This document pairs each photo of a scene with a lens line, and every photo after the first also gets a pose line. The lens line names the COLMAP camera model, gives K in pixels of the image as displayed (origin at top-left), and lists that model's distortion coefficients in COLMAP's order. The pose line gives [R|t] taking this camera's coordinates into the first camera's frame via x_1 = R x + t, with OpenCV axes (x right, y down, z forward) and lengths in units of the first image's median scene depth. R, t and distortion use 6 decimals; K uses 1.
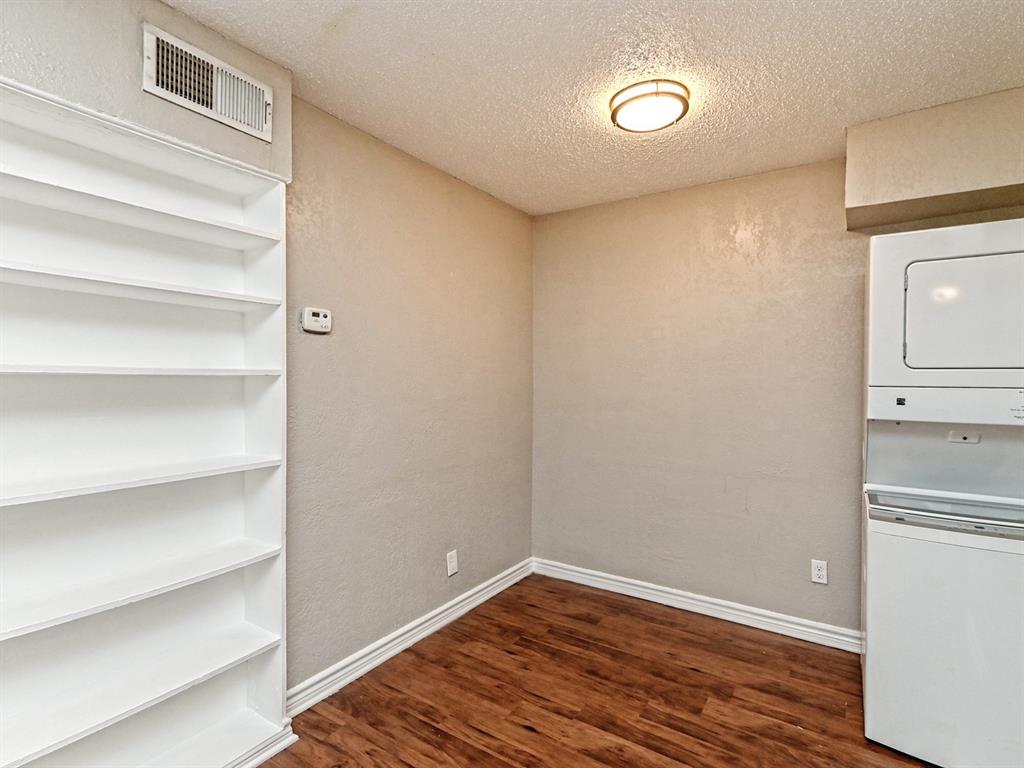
lens RADIAL K [[521.4, 0, 507.5], [0, 521.4, 379.4], [0, 0, 1]] dist [0.012224, -0.000239]
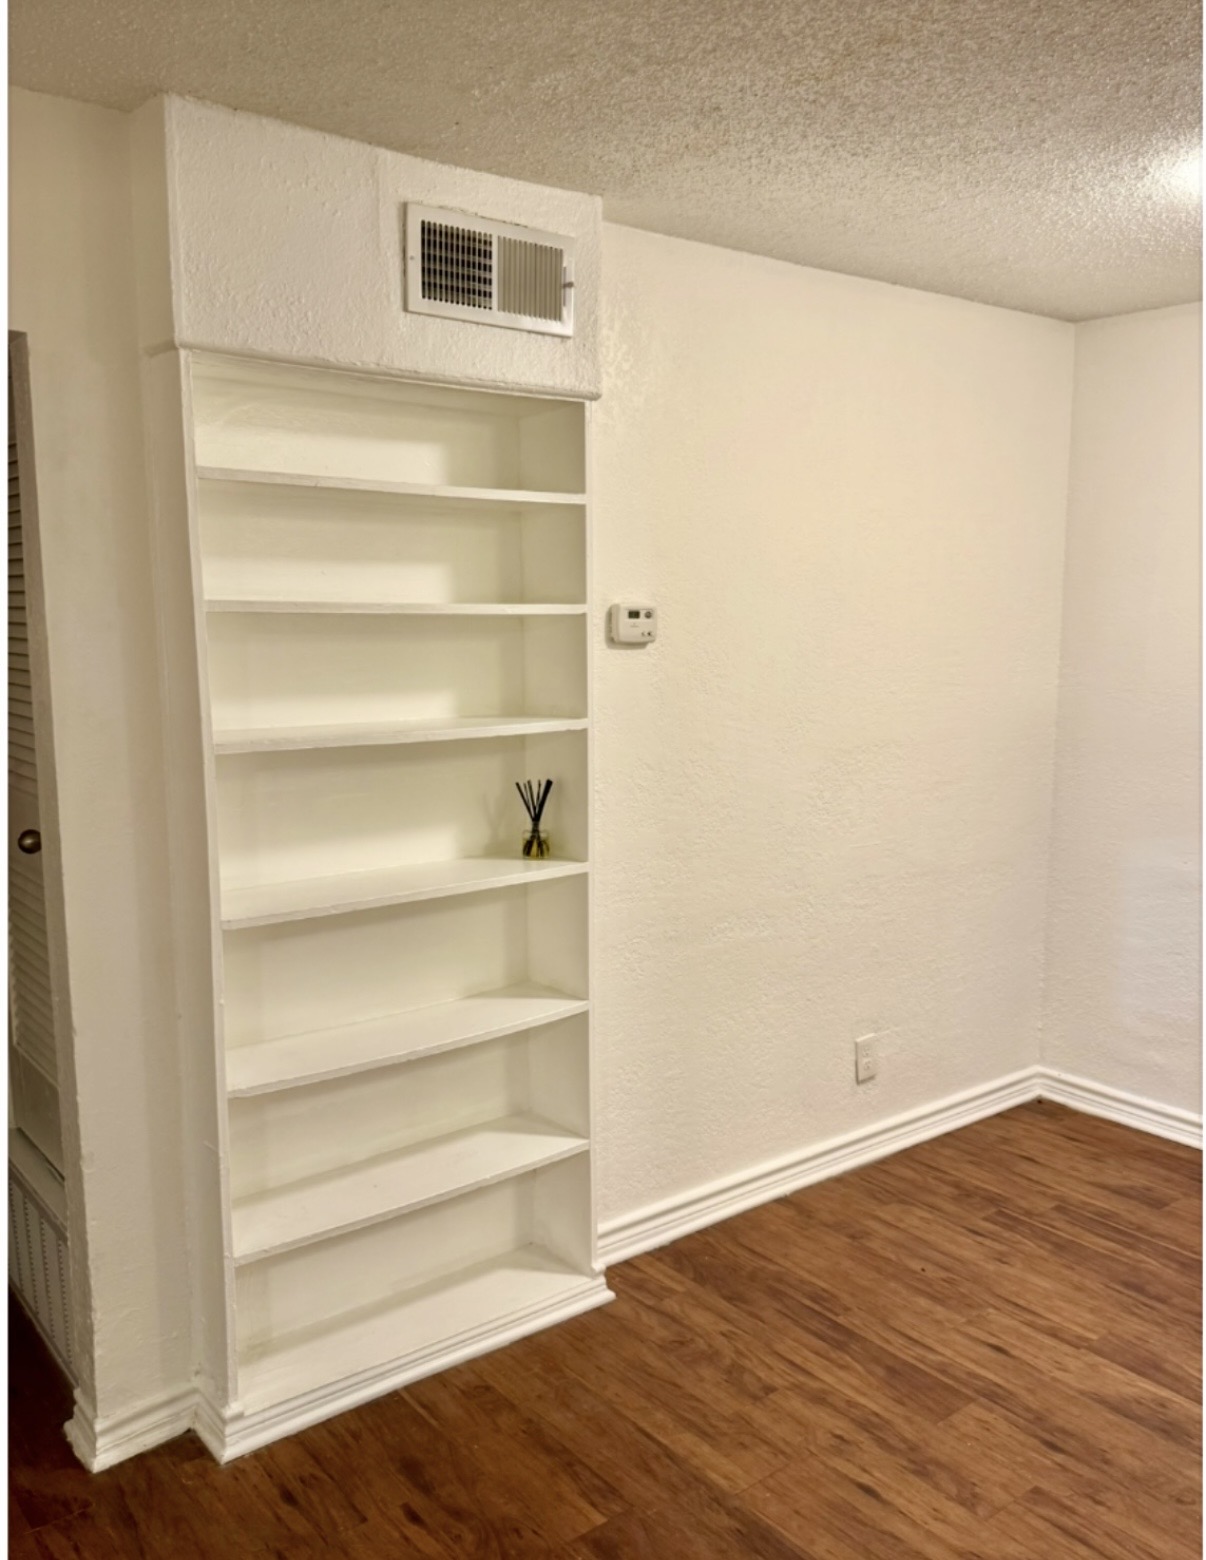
lens RADIAL K [[1307.6, 0, 609.1], [0, 1307.6, 786.8], [0, 0, 1]] dist [0.069613, -0.068765]
pose [[0.952556, 0.037628, -0.302030, 0.047951], [0.002579, 0.991295, 0.131633, -0.124865], [0.304354, -0.126166, 0.944167, -0.387615]]
